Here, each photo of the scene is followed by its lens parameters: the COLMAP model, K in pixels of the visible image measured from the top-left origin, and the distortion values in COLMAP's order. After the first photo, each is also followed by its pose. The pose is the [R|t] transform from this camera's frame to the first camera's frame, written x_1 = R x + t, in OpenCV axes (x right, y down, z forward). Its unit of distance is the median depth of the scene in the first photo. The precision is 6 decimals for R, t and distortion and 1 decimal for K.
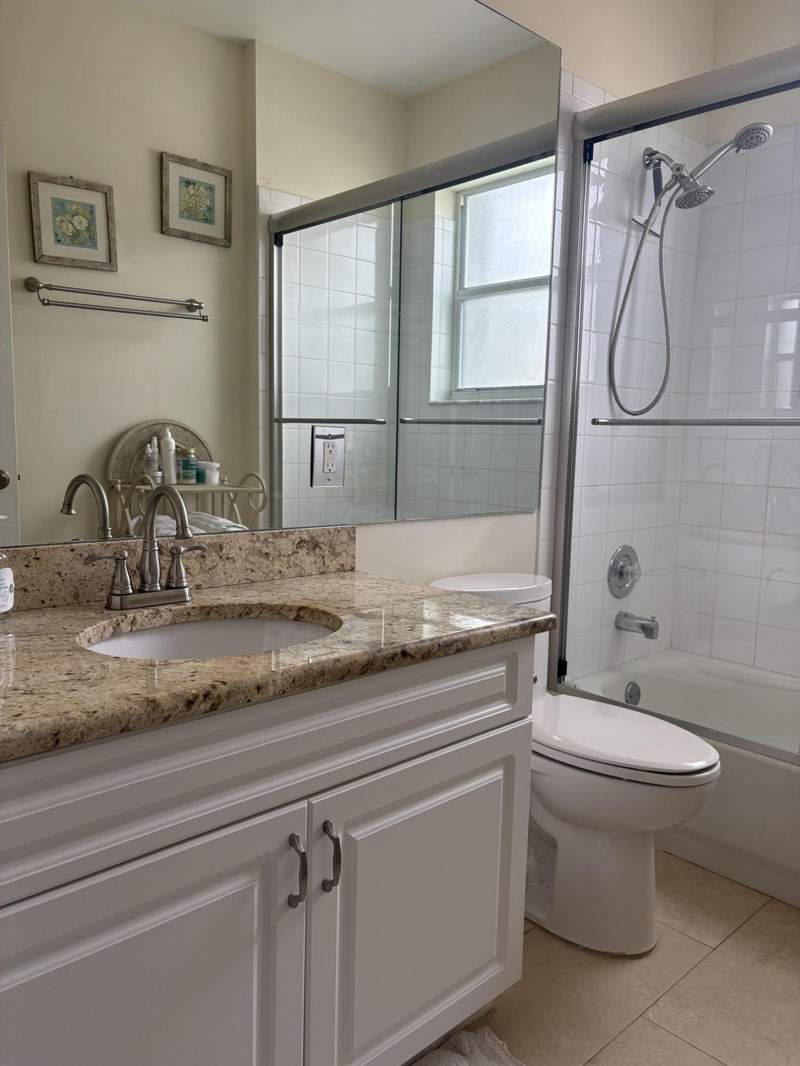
lens RADIAL K [[815.8, 0, 401.1], [0, 815.8, 534.6], [0, 0, 1]] dist [0.028299, -0.022179]
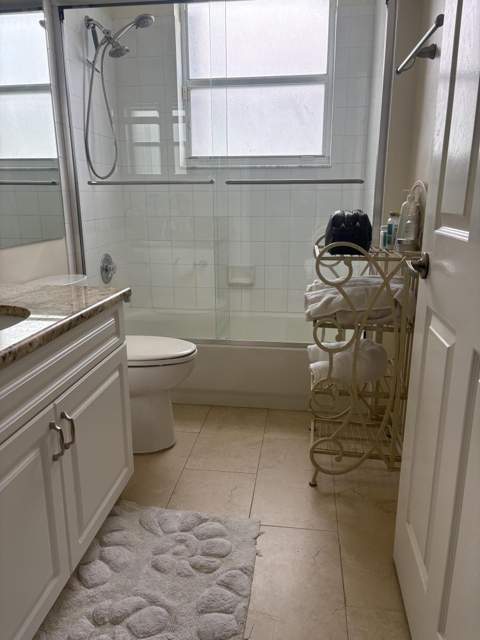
lens RADIAL K [[489.8, 0, 239.3], [0, 489.8, 320.9], [0, 0, 1]] dist [0.028299, -0.022179]
pose [[0.780337, -0.180898, 0.598623, -0.194481], [0.095128, 0.980445, 0.172276, -0.000456], [-0.618081, -0.077488, 0.782286, -0.041426]]
